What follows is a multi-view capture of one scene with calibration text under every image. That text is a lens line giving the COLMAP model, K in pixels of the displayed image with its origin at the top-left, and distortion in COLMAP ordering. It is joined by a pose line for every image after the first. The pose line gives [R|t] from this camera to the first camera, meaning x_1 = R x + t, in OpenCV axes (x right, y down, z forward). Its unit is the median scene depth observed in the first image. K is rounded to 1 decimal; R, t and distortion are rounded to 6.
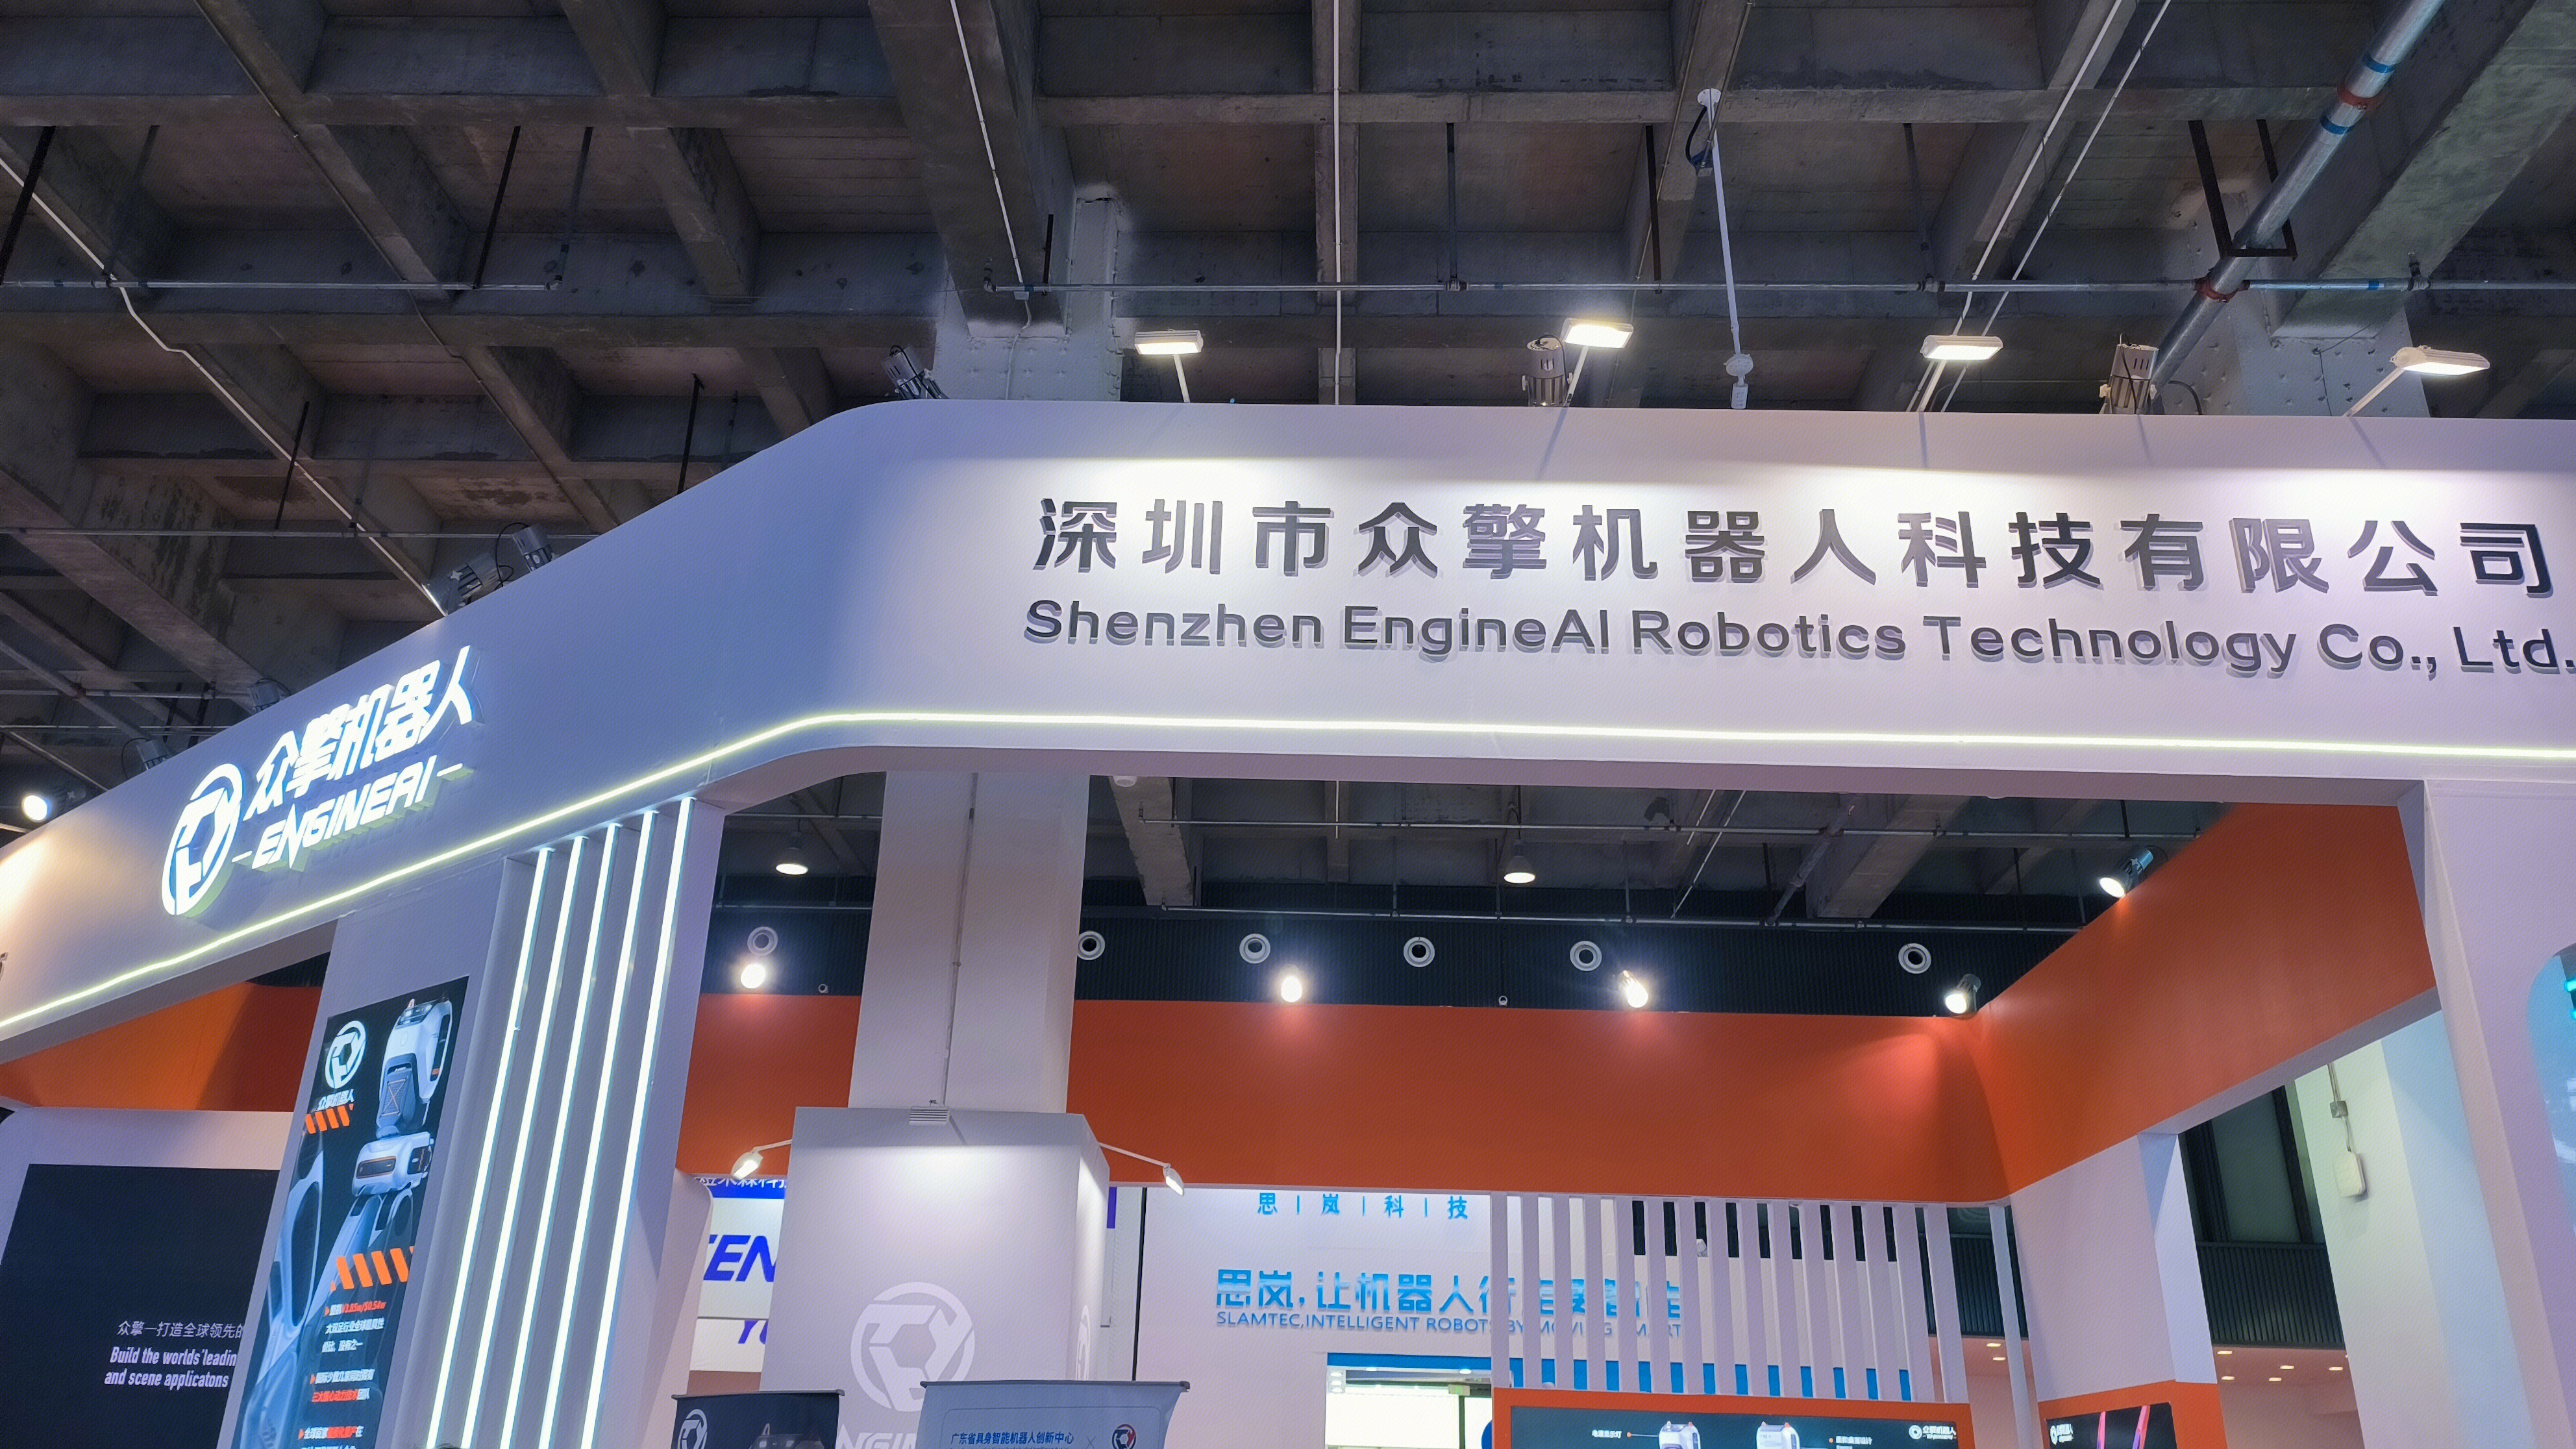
lens RADIAL K [[1915.1, 0, 1288.0], [0, 1915.1, 724.5], [0, 0, 1]] dist [0.005124, 0.056171]
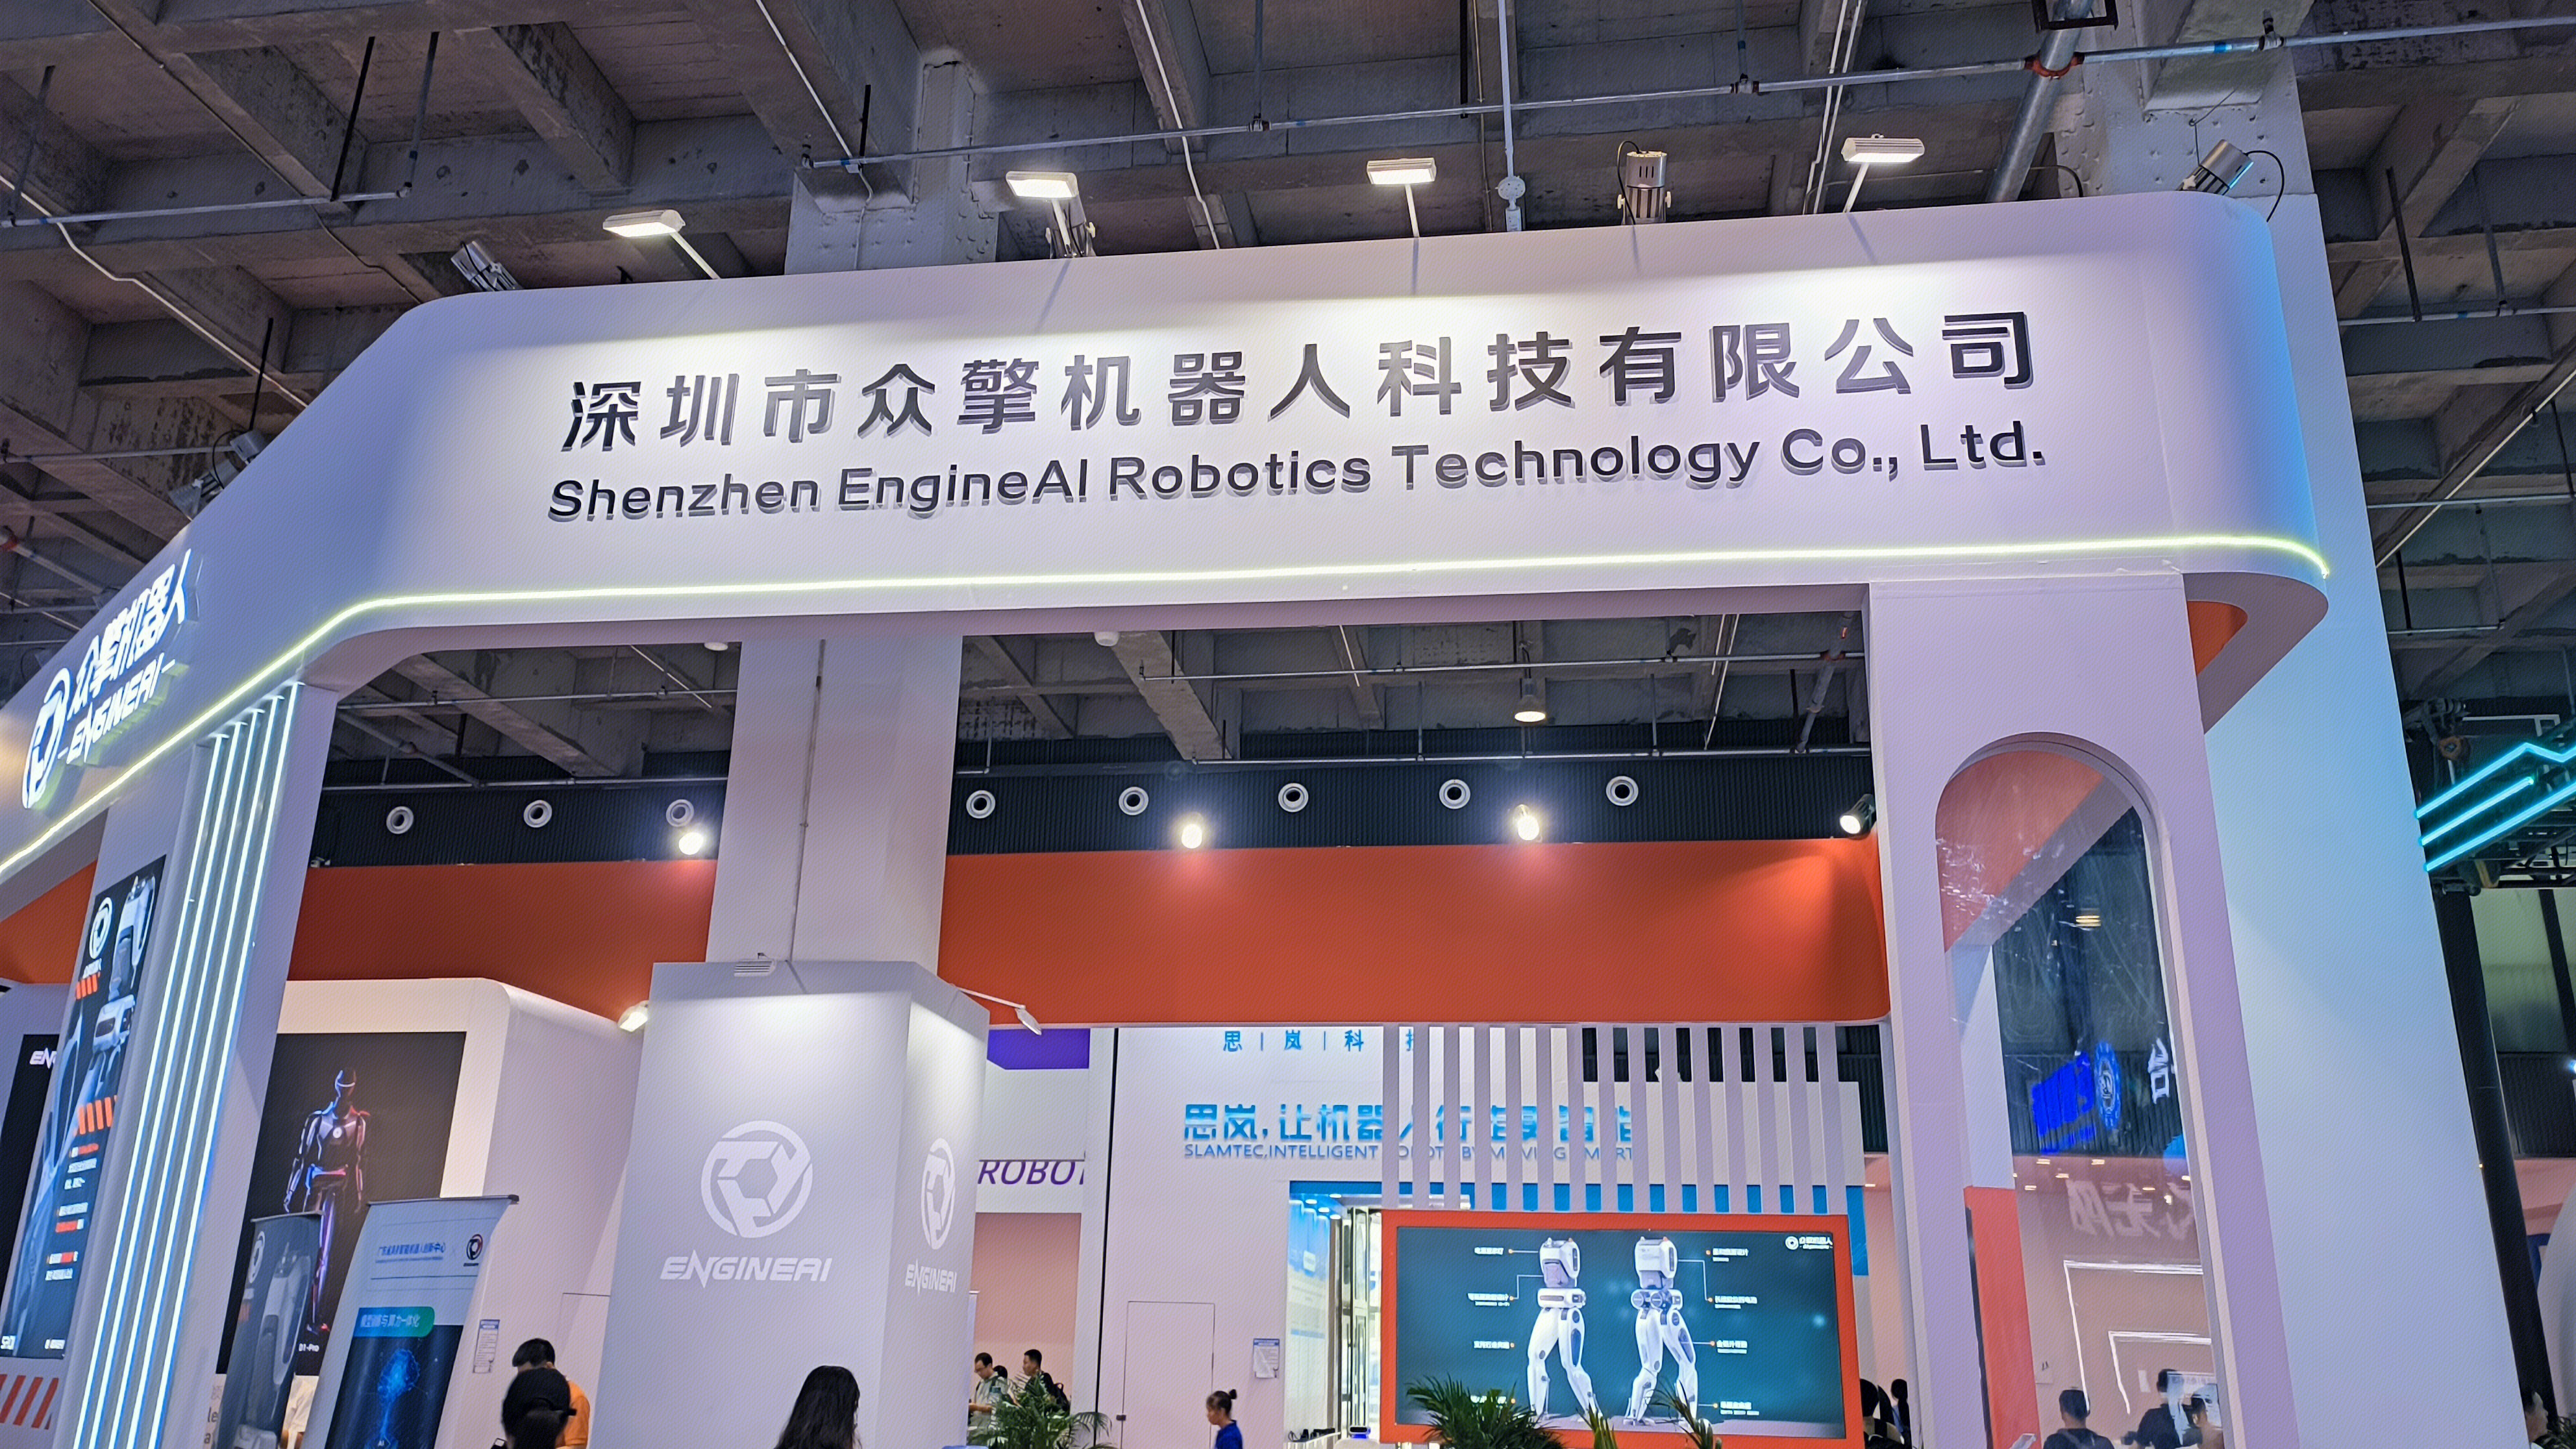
lens RADIAL K [[1908.7, 0, 1286.8], [0, 1908.7, 747.1], [0, 0, 1]] dist [0.031212, -0.005974]
pose [[0.992781, -0.043510, -0.111774, 0.358664], [0.053277, 0.994875, 0.085935, 0.010988], [0.107462, -0.091269, 0.990011, -0.013566]]
